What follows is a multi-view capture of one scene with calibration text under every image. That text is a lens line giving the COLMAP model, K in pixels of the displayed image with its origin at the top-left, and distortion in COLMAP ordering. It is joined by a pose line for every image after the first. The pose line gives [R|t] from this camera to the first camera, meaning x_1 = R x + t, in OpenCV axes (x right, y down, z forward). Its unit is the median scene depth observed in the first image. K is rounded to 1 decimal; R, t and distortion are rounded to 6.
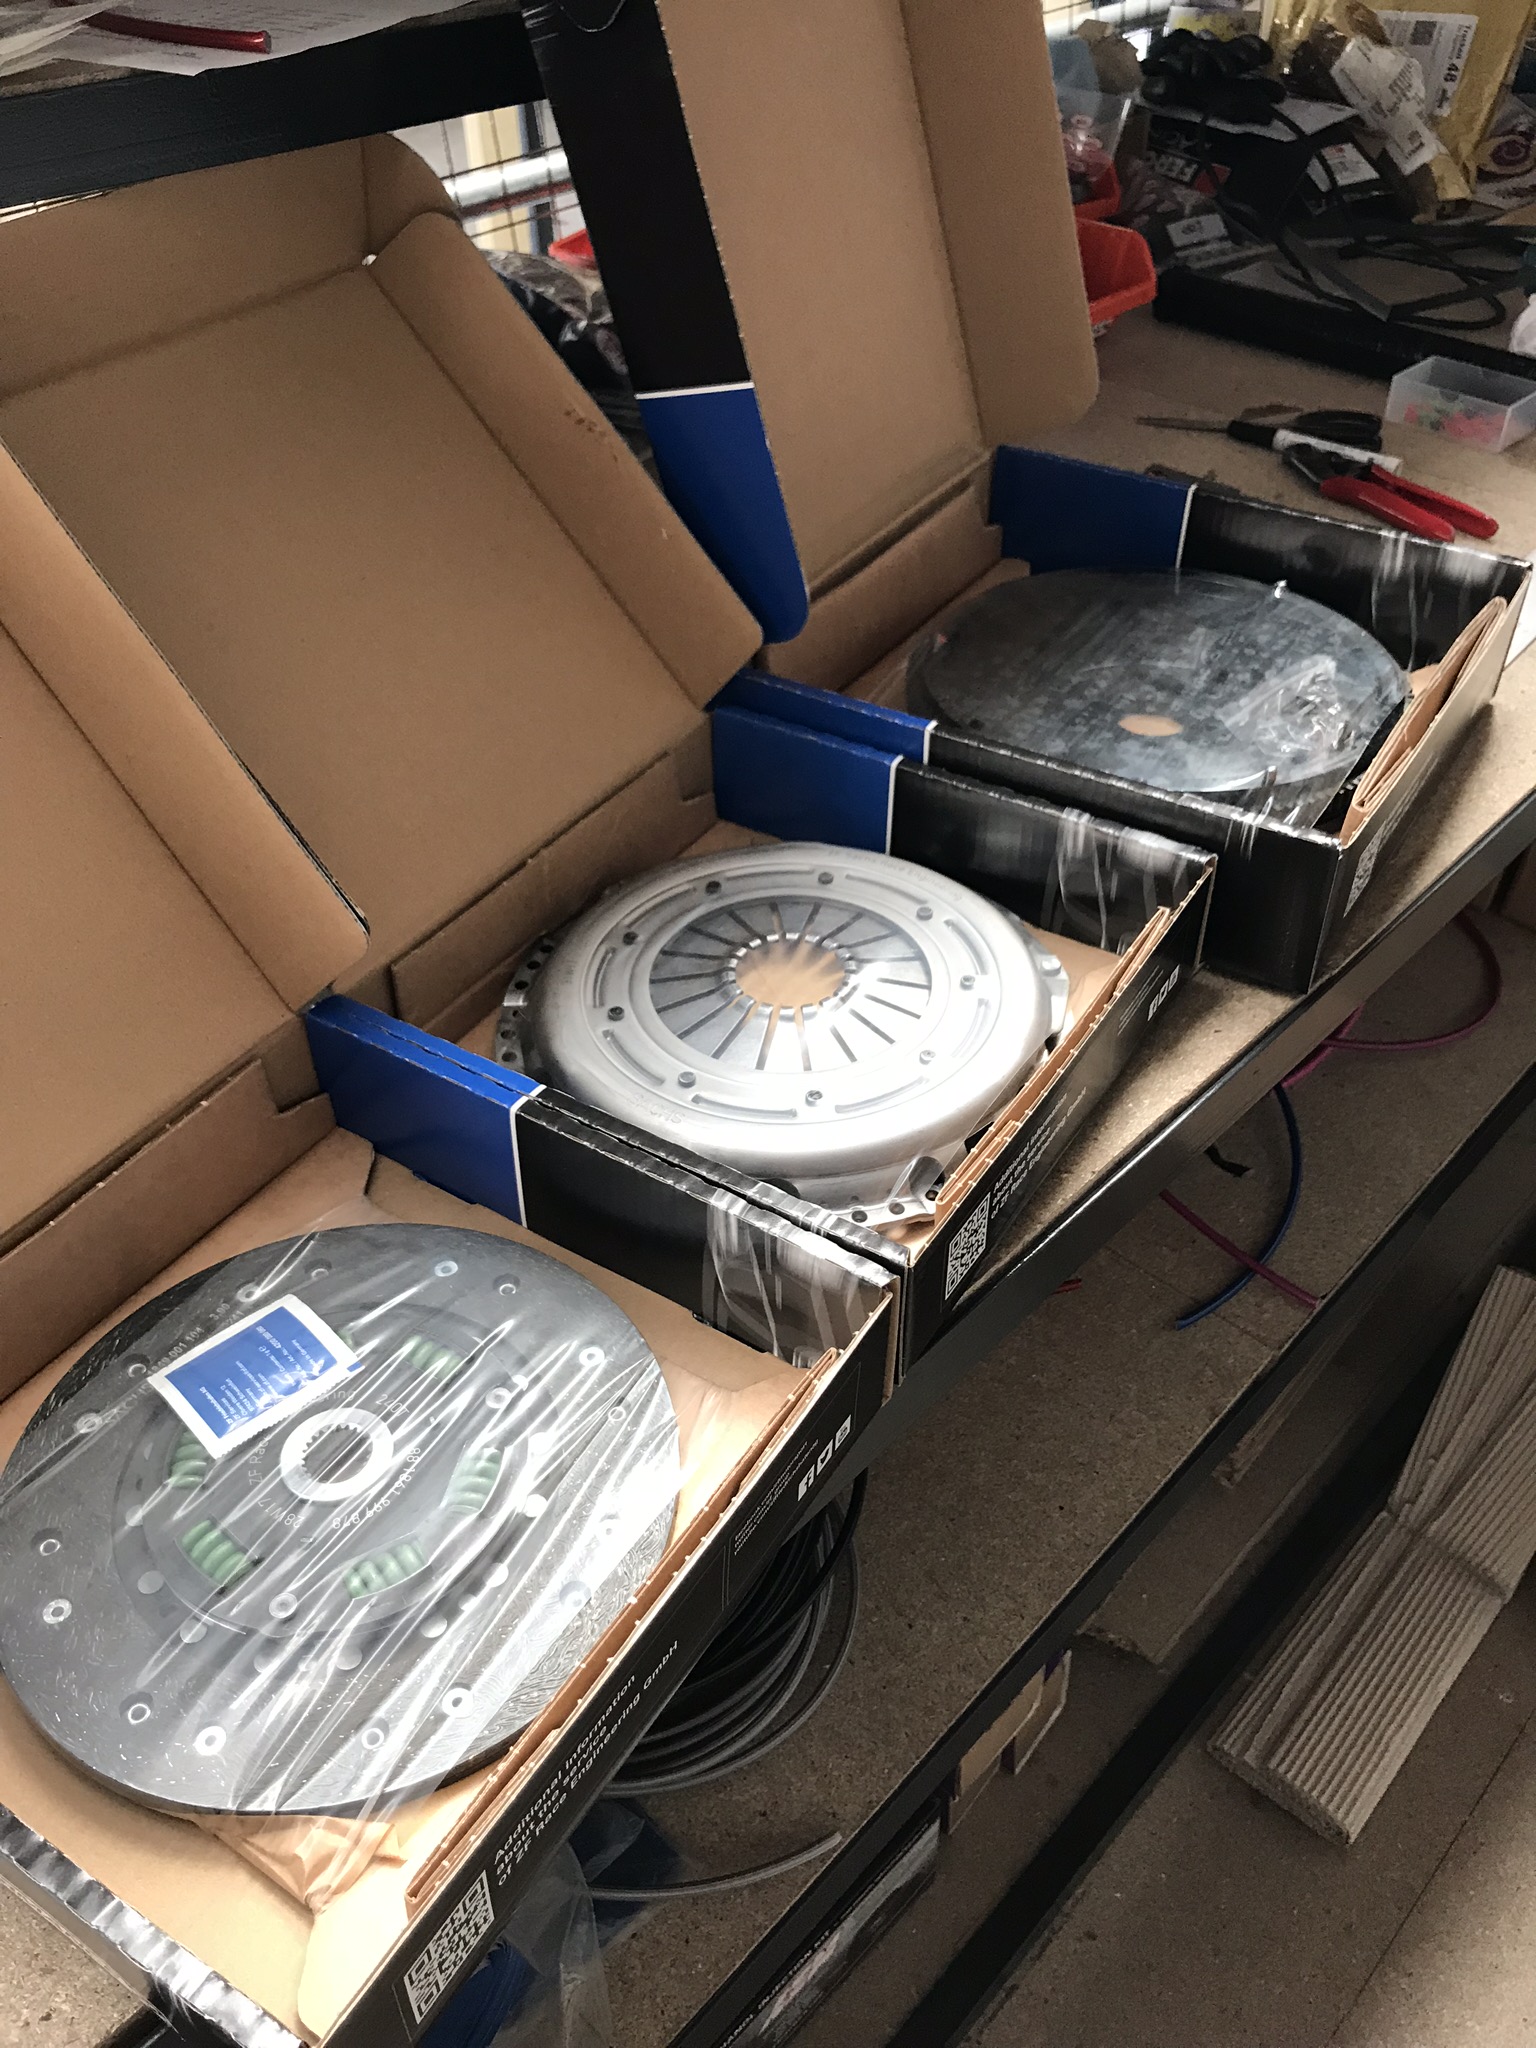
lens RADIAL K [[1657.9, 0, 768.0], [0, 1657.9, 1024.0], [0, 0, 1]] dist [0.000658, -0.001301]
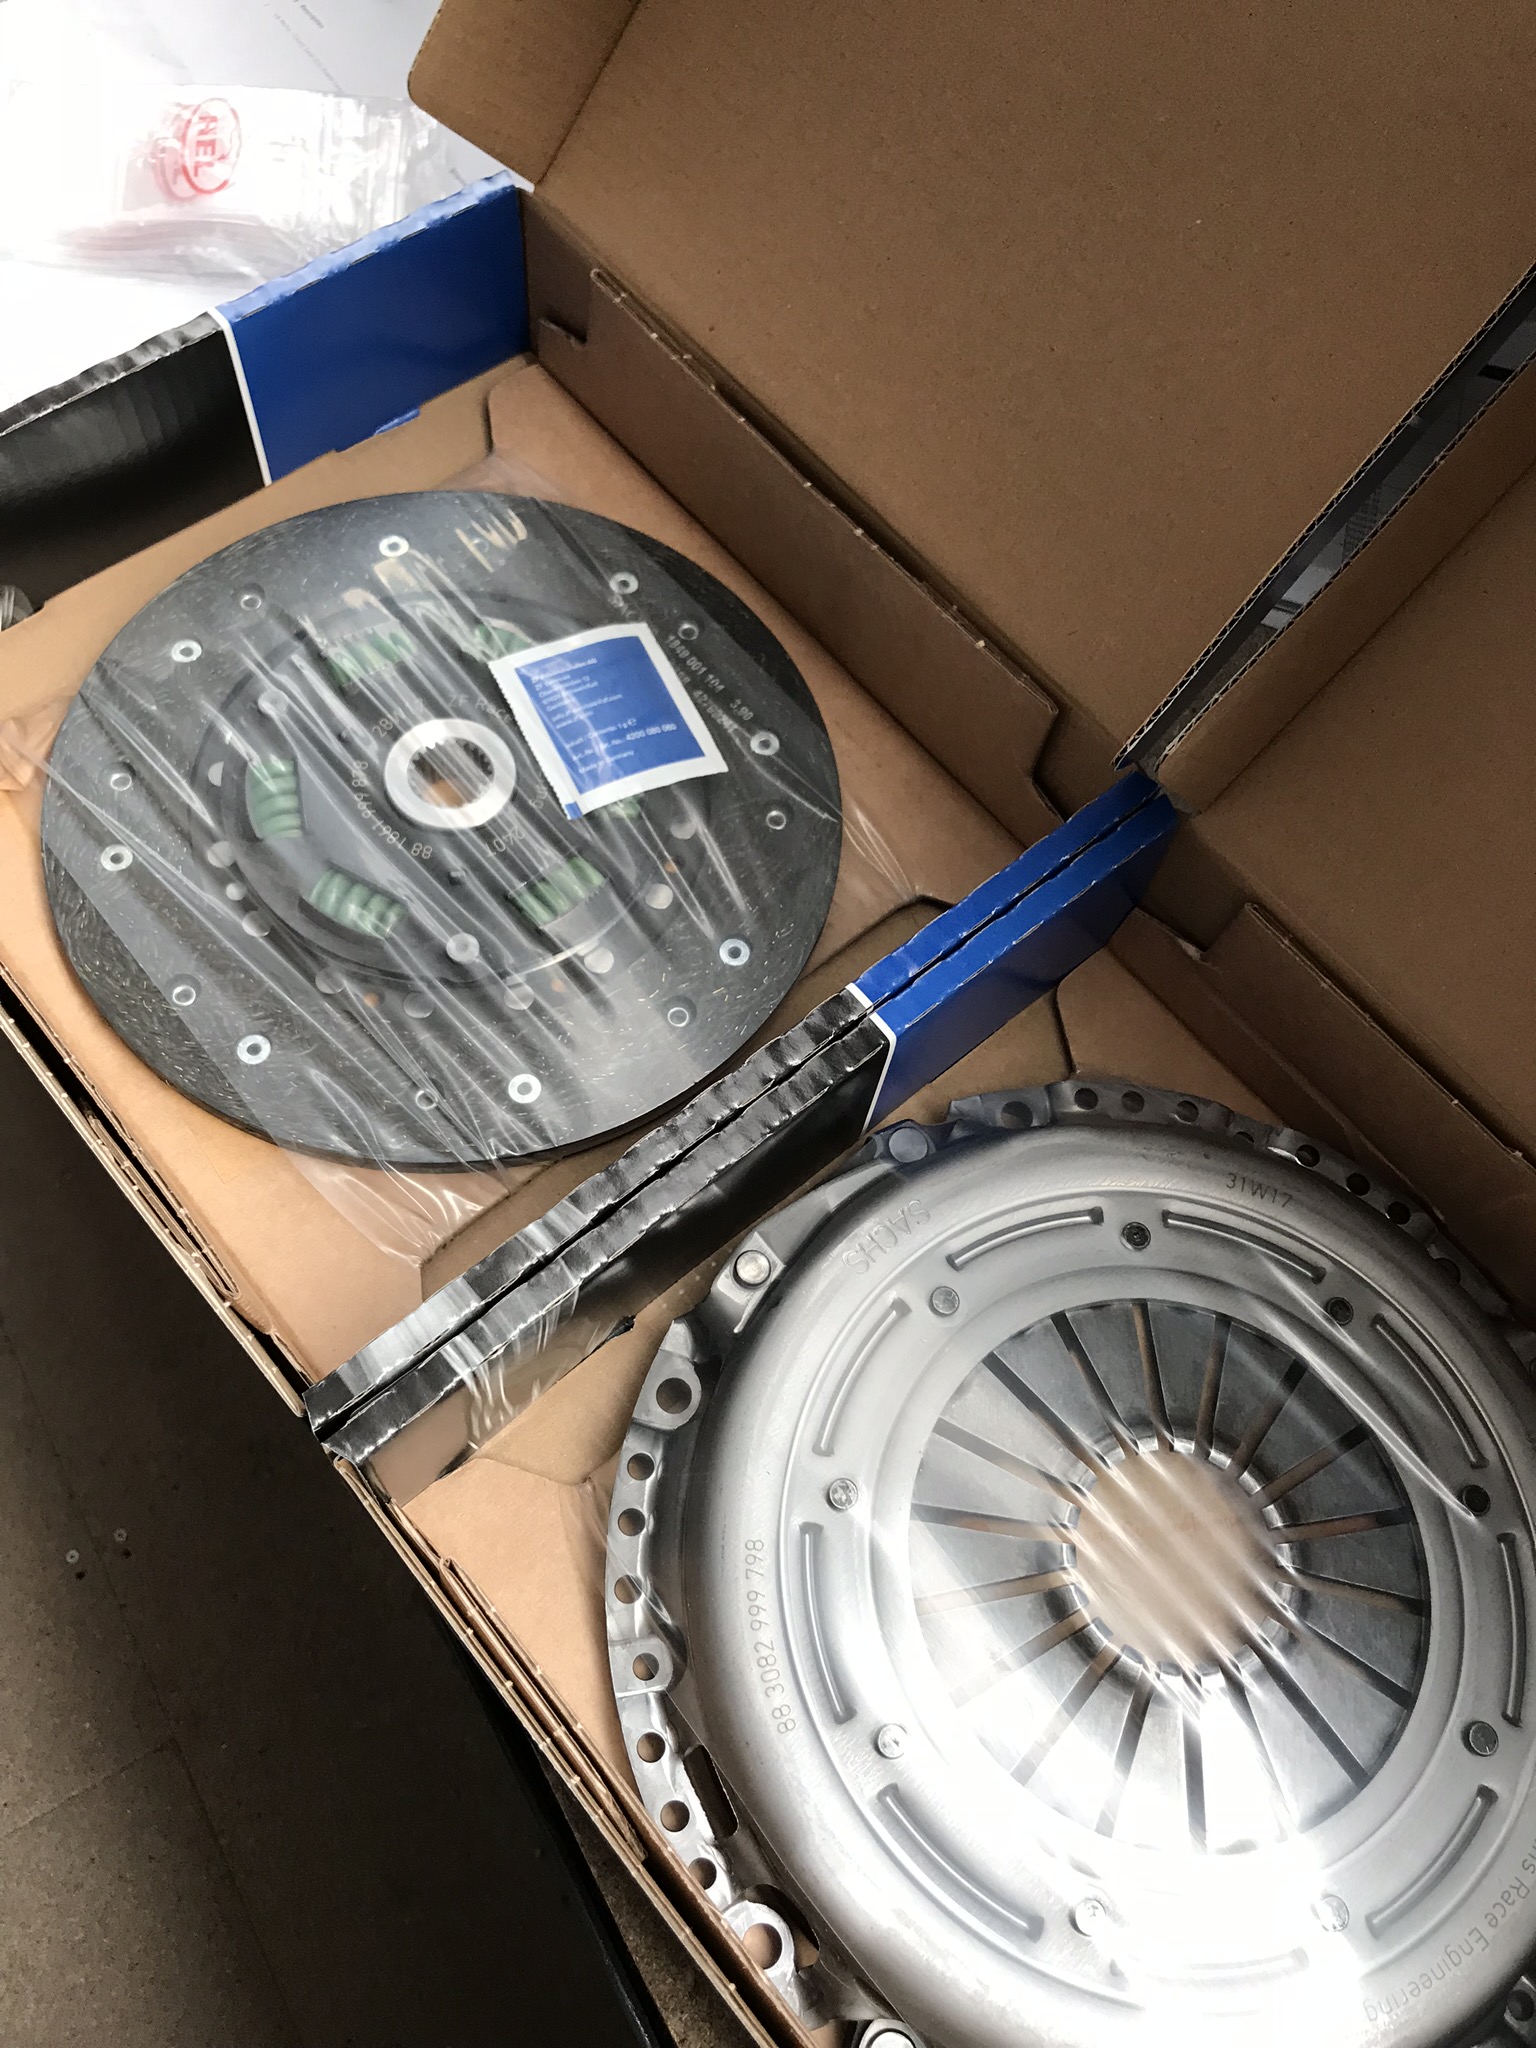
lens RADIAL K [[1657.9, 0, 768.0], [0, 1657.9, 1024.0], [0, 0, 1]] dist [0.000658, -0.001301]
pose [[-0.278842, 0.859436, -0.428506, 0.155624], [-0.687278, 0.133059, 0.714104, -0.406567], [0.670743, 0.493625, 0.553569, 0.632825]]
